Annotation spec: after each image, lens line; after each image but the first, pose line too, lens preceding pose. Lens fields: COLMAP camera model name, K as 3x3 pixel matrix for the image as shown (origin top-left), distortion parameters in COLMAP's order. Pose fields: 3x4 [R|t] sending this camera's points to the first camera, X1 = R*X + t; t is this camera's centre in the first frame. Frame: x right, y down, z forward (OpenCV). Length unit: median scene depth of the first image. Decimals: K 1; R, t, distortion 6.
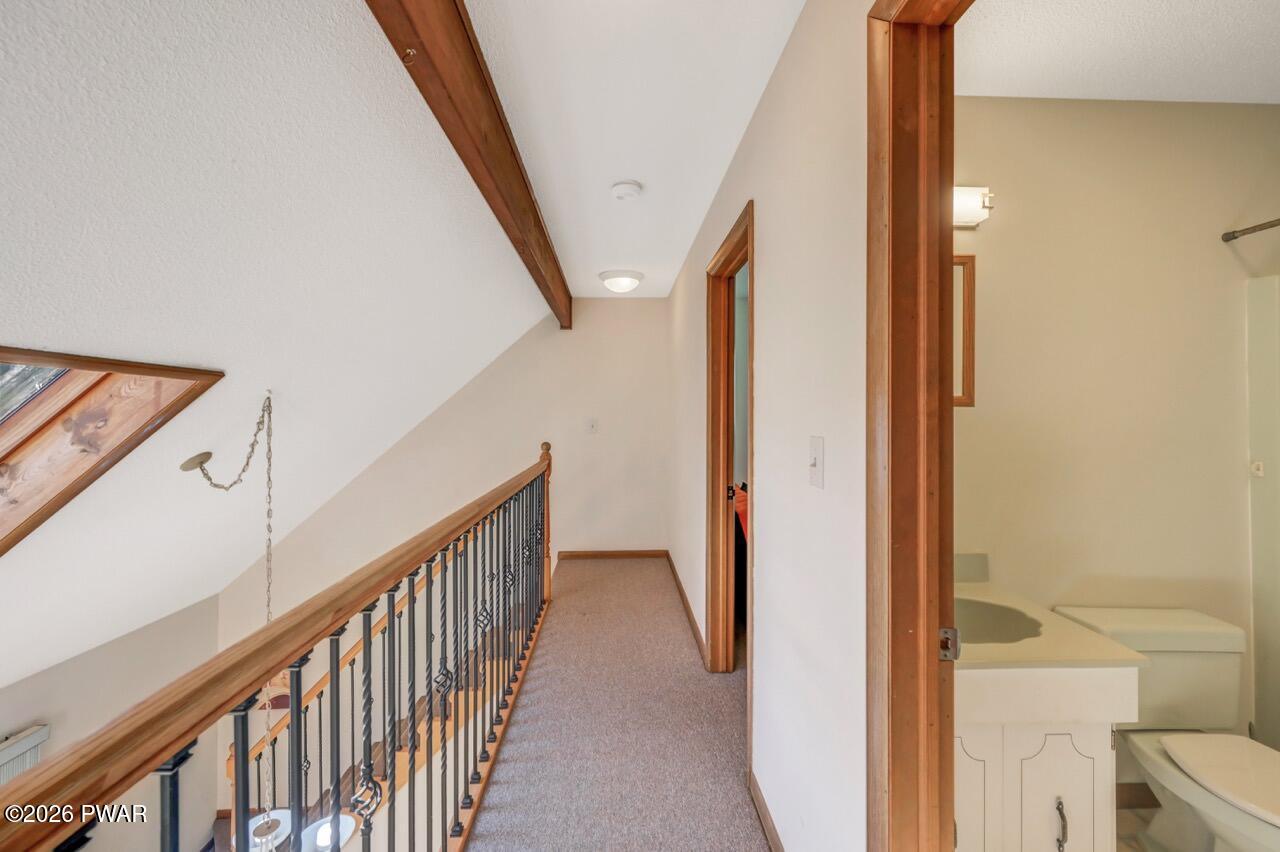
lens RADIAL K [[512.2, 0, 638.1], [0, 512.2, 416.4], [0, 0, 1]] dist [0.000323, 0.000439]
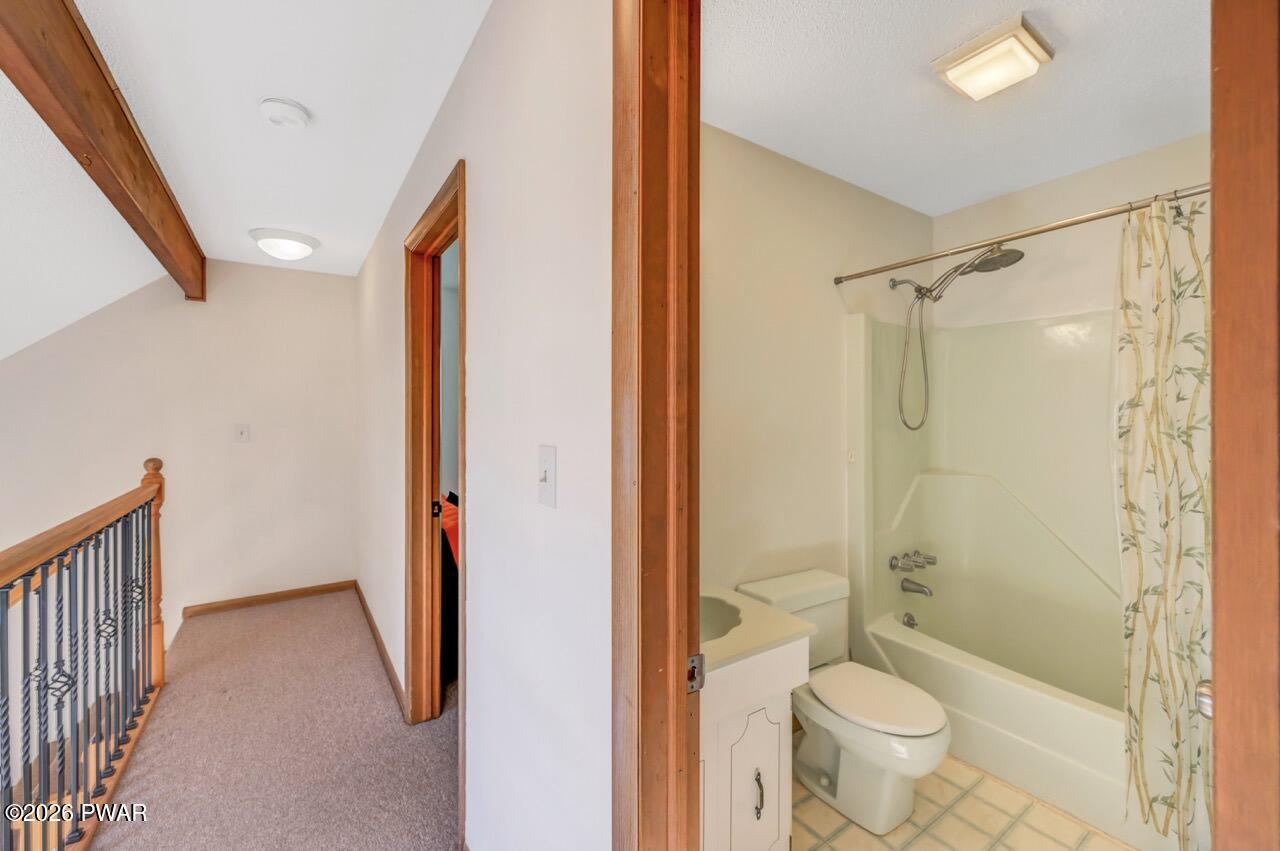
lens RADIAL K [[512.2, 0, 637.7], [0, 512.2, 415.7], [0, 0, 1]] dist [0.000323, 0.000439]
pose [[0.849221, -0.002646, 0.528031, 0.018136], [0.005033, 0.999983, -0.003083, -0.002824], [-0.528014, 0.005276, 0.849220, 0.115140]]
